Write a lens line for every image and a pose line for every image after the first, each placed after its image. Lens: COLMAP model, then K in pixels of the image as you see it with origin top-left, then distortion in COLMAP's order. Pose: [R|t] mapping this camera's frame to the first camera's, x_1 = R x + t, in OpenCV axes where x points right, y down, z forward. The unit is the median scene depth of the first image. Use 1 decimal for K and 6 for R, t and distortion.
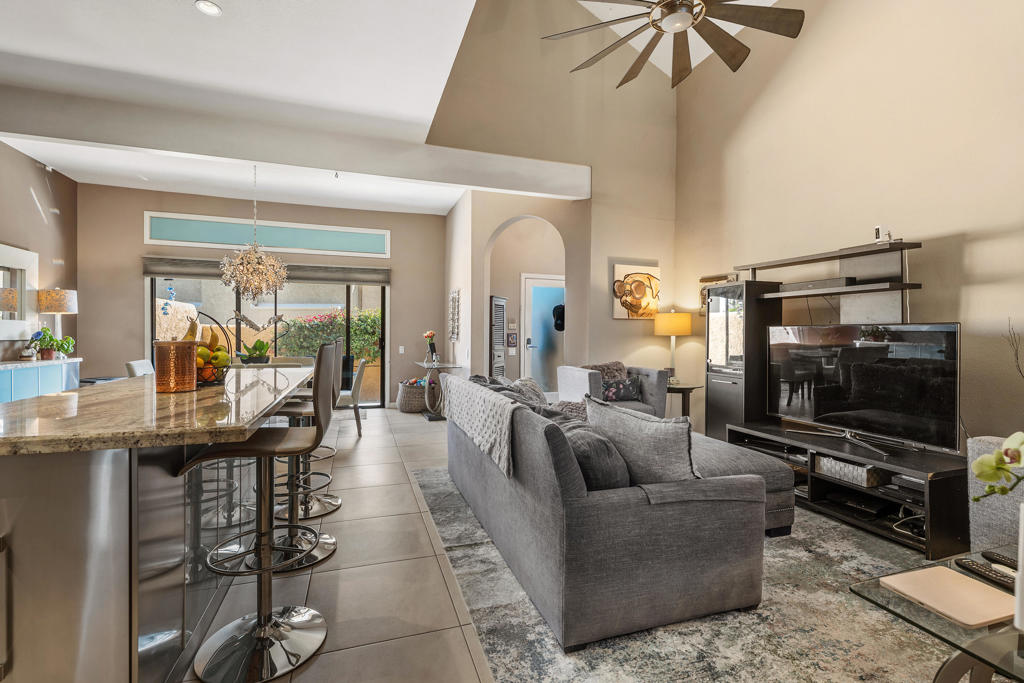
lens RADIAL K [[456.8, 0, 512.2], [0, 456.8, 338.0], [0, 0, 1]] dist [0.003358, 0.000248]
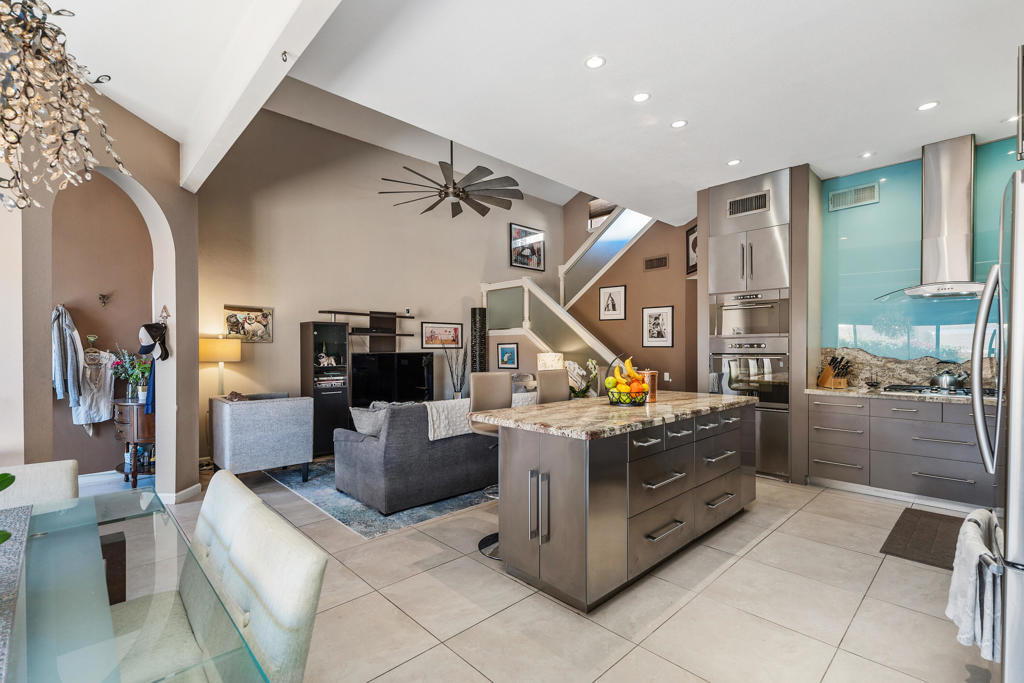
lens RADIAL K [[458.3, 0, 510.5], [0, 458.3, 351.1], [0, 0, 1]] dist [0.000057, 0.000043]
pose [[-0.421221, -0.009466, 0.906908, -0.783722], [0.009699, 0.999841, 0.014941, -0.035575], [-0.906906, 0.015090, -0.421063, 0.828440]]
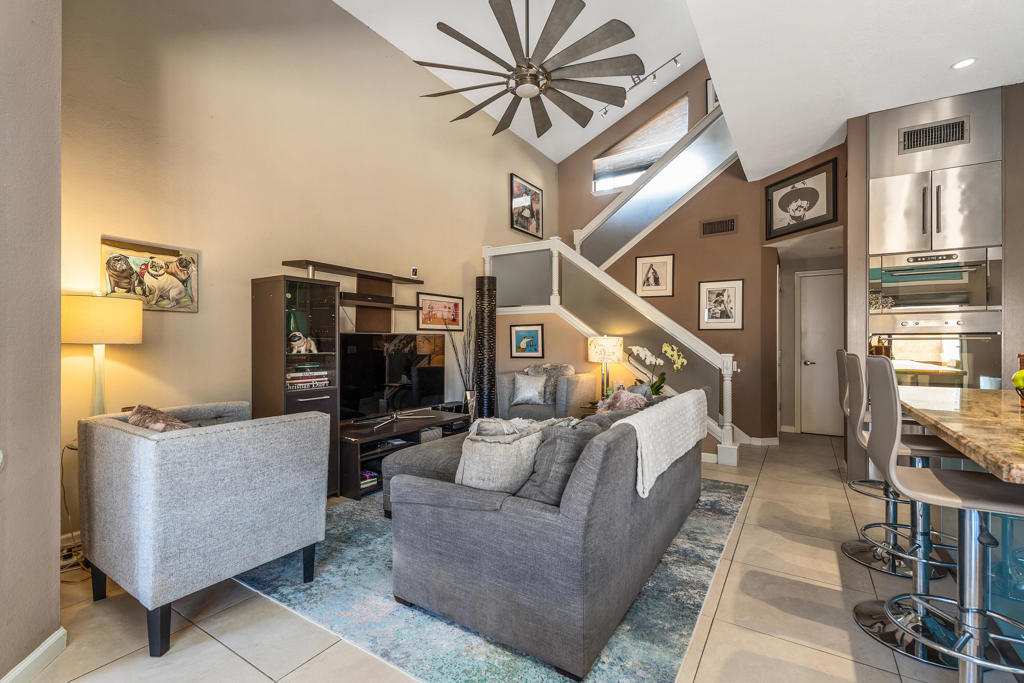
lens RADIAL K [[454.9, 0, 512.0], [0, 454.9, 341.5], [0, 0, 1]] dist [0.002495, 0.000268]
pose [[-0.625225, -0.006639, 0.780417, -0.301515], [0.004431, 0.999918, 0.012056, -0.011722], [-0.780432, 0.010996, -0.625144, 0.934982]]
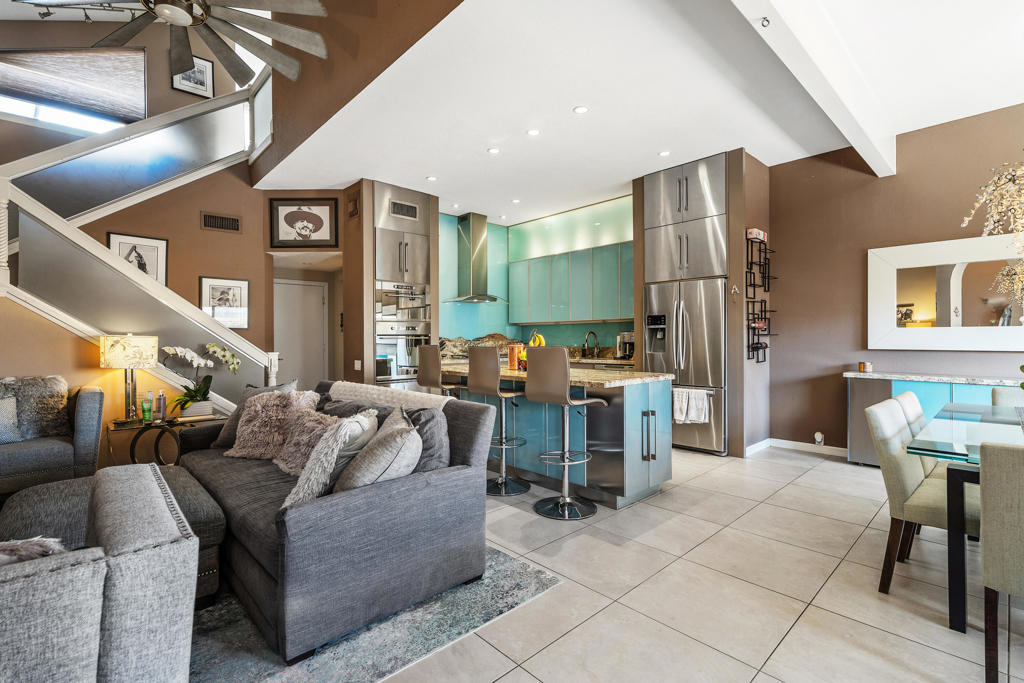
lens RADIAL K [[462.8, 0, 512.0], [0, 462.8, 341.5], [0, 0, 1]] dist [0.001544, -0.000048]
pose [[-0.910708, -0.001314, -0.413049, 0.058283], [-0.006838, 0.999906, 0.011895, -0.012136], [0.412994, 0.013657, -0.910631, 1.121250]]
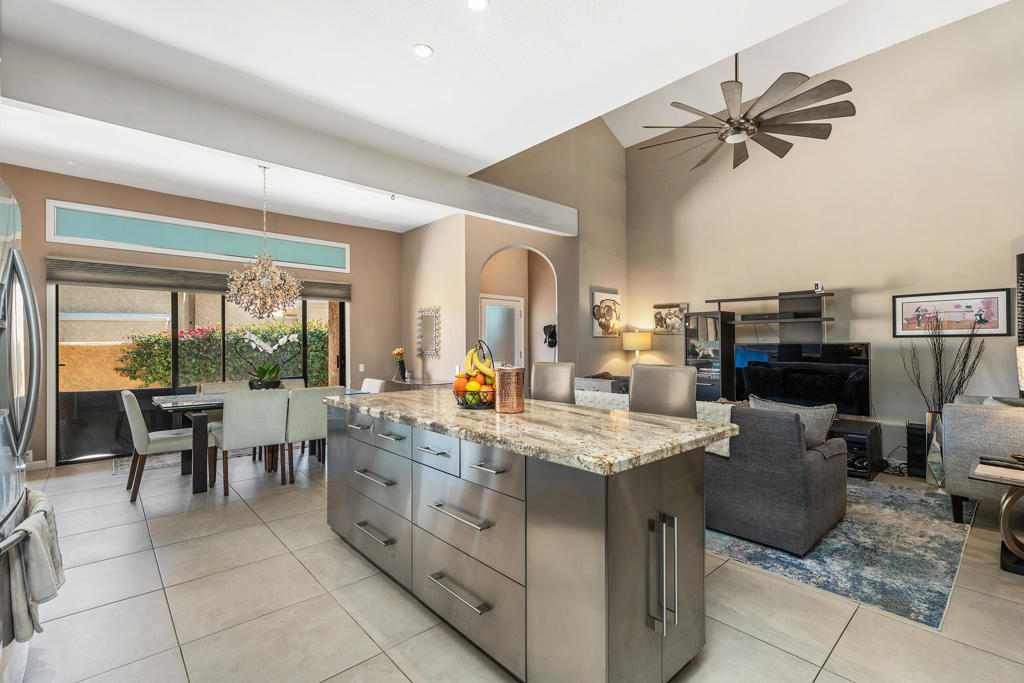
lens RADIAL K [[454.9, 0, 512.0], [0, 454.9, 341.5], [0, 0, 1]] dist [0.002495, 0.000268]
pose [[0.917151, -0.008475, 0.398450, -0.455863], [0.015388, 0.999781, -0.014154, -0.016014], [-0.398243, 0.019113, 0.917081, -0.017038]]
